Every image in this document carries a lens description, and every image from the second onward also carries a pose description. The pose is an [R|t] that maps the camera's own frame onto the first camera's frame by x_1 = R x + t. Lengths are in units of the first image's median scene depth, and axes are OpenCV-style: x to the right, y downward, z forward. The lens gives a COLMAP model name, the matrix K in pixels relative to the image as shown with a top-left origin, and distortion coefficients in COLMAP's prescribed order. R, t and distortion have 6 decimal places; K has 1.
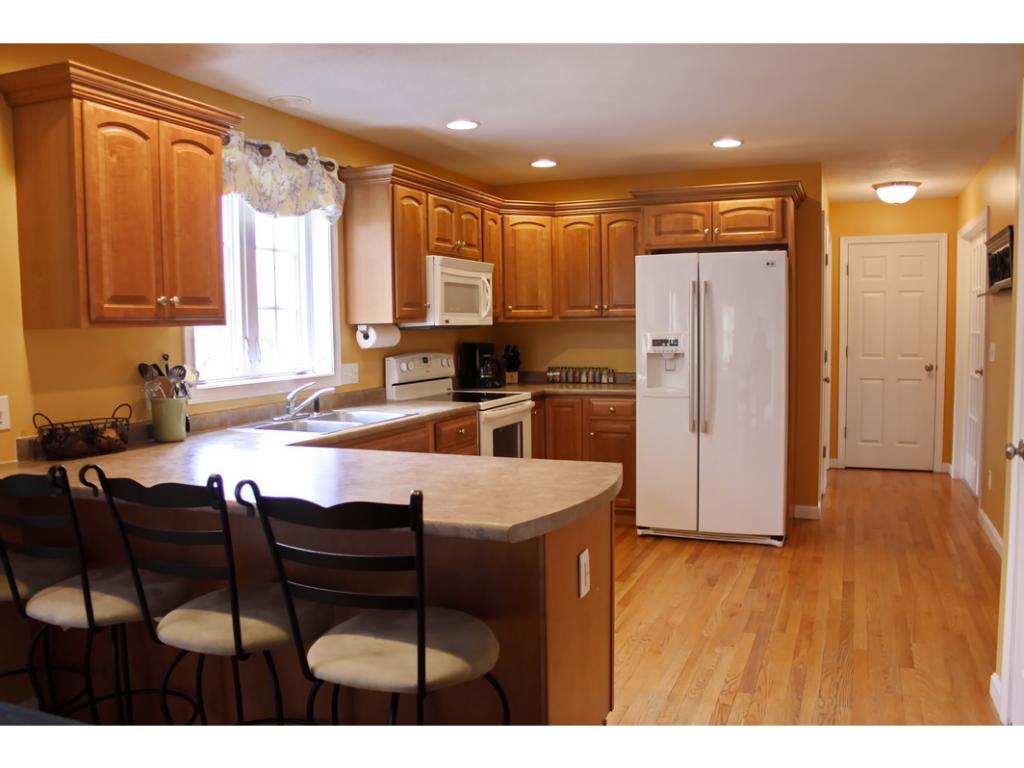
lens RADIAL K [[864.8, 0, 510.8], [0, 864.8, 385.9], [0, 0, 1]] dist [-0.077432, -0.007462]
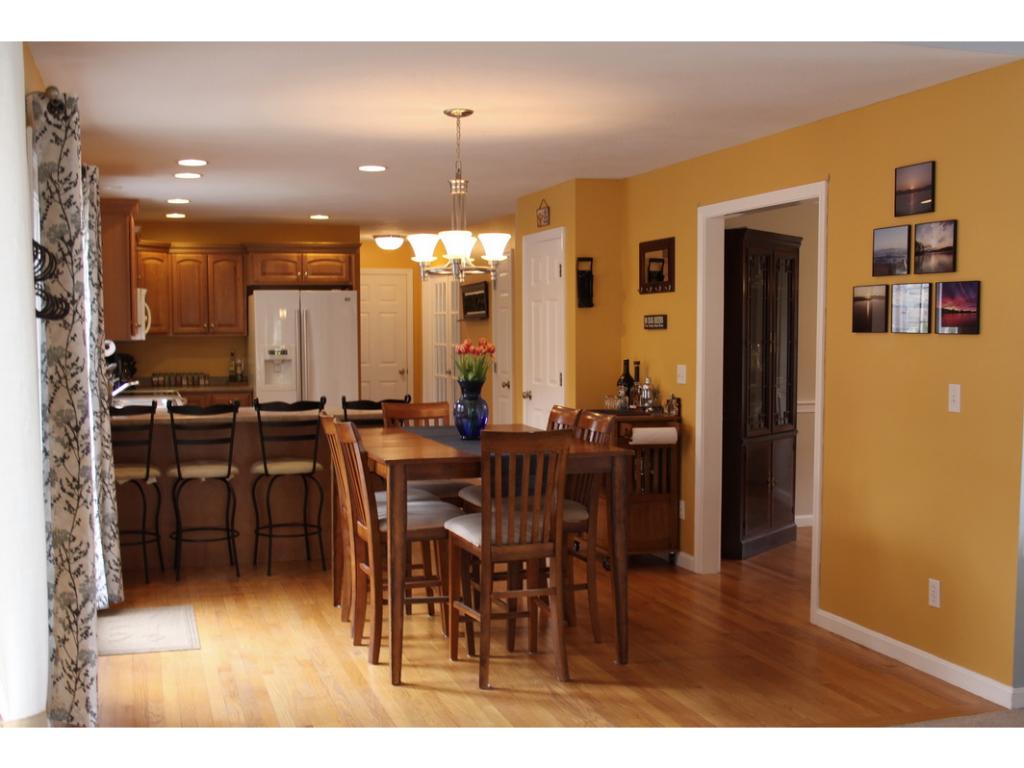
lens RADIAL K [[1019.1, 0, 511.6], [0, 1019.1, 386.0], [0, 0, 1]] dist [0.017941, 0.000000]
pose [[0.796130, -0.023979, 0.604650, -0.477482], [0.038166, 0.999215, -0.010625, 0.034455], [-0.603920, 0.031536, 0.796421, -0.513398]]
